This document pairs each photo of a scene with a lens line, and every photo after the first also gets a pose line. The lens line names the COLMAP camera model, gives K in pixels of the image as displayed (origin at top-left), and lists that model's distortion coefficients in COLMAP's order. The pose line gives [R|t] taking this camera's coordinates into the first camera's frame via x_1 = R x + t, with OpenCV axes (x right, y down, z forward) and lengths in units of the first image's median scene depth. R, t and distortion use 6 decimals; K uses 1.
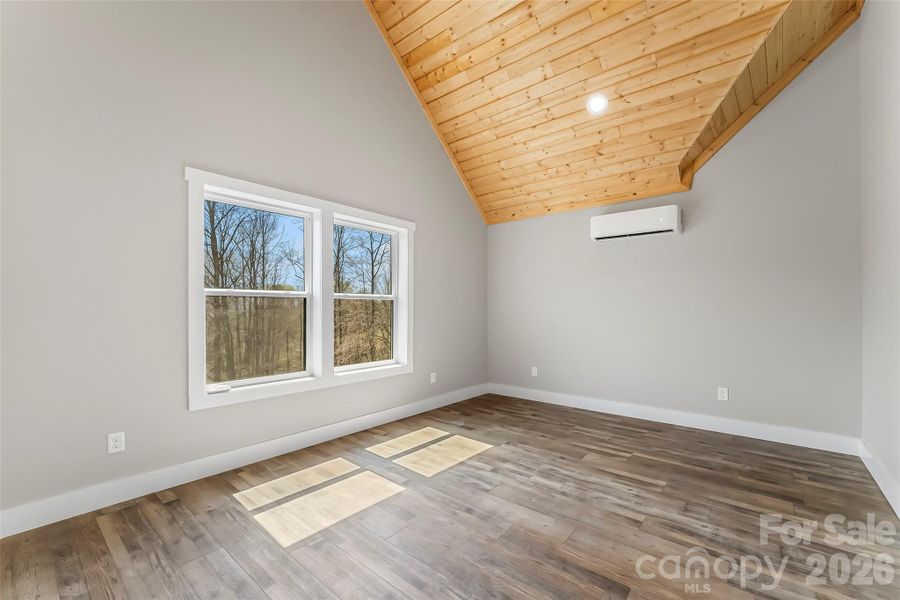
lens RADIAL K [[374.9, 0, 446.7], [0, 374.9, 302.4], [0, 0, 1]] dist [-0.001943, -0.000290]
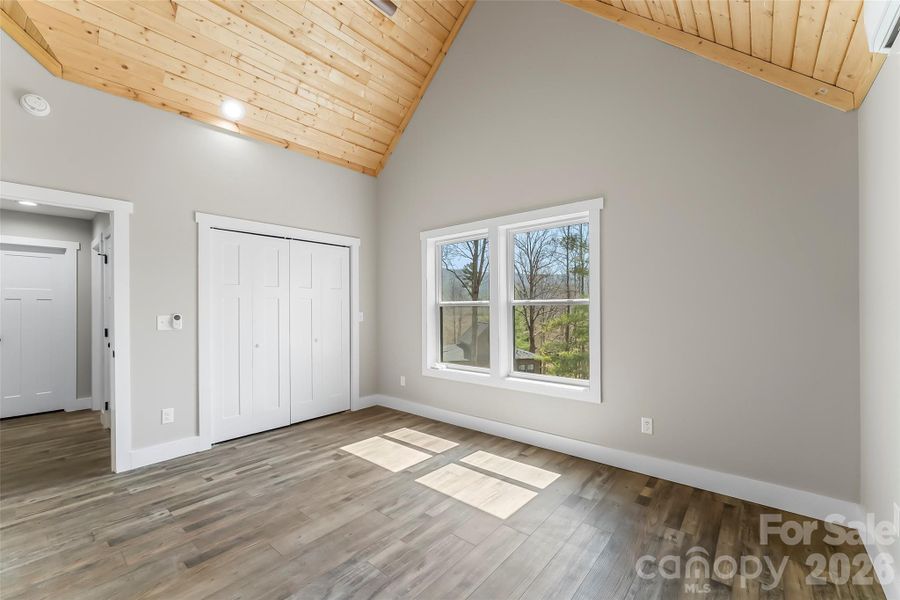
lens RADIAL K [[374.9, 0, 446.7], [0, 374.9, 302.4], [0, 0, 1]] dist [-0.001943, -0.000290]
pose [[-0.007801, -0.011282, -0.999906, 0.935254], [0.026389, 0.999586, -0.011484, -0.015443], [0.999621, -0.026476, -0.007500, 1.035038]]
